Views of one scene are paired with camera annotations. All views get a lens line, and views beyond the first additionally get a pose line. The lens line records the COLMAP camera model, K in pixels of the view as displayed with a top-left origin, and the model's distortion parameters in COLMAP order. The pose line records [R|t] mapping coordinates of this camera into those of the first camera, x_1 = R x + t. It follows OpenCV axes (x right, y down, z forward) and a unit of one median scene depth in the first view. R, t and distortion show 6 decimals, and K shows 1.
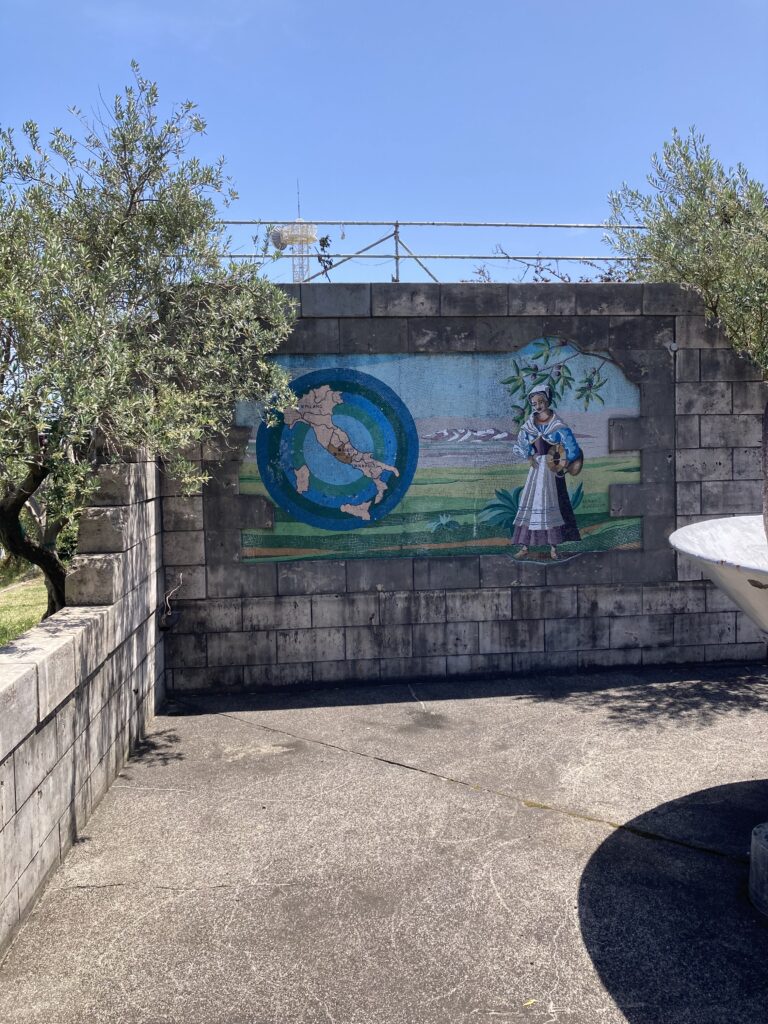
lens RADIAL K [[820.5, 0, 386.2], [0, 820.5, 505.0], [0, 0, 1]] dist [0.015204, -0.002013]
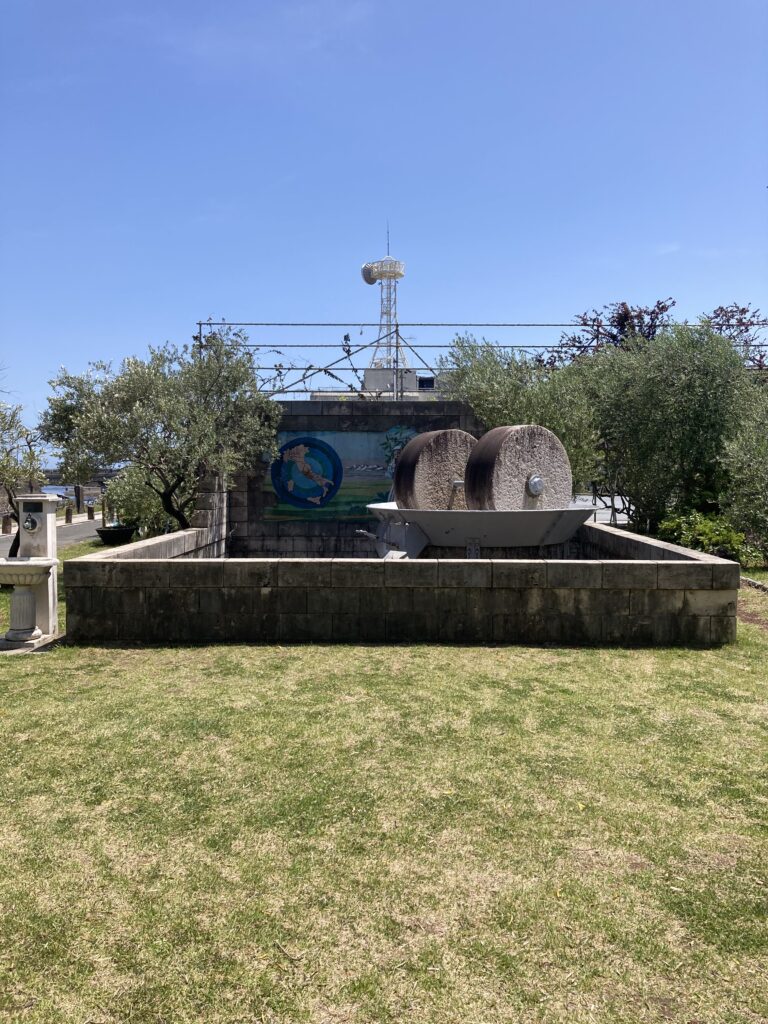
lens RADIAL K [[820.5, 0, 393.3], [0, 820.5, 511.8], [0, 0, 1]] dist [0.015204, -0.002013]
pose [[0.993895, 0.028947, -0.106461, 0.423945], [-0.030433, 0.999460, -0.012352, 0.060891], [0.106046, 0.015517, 0.994240, -1.227760]]
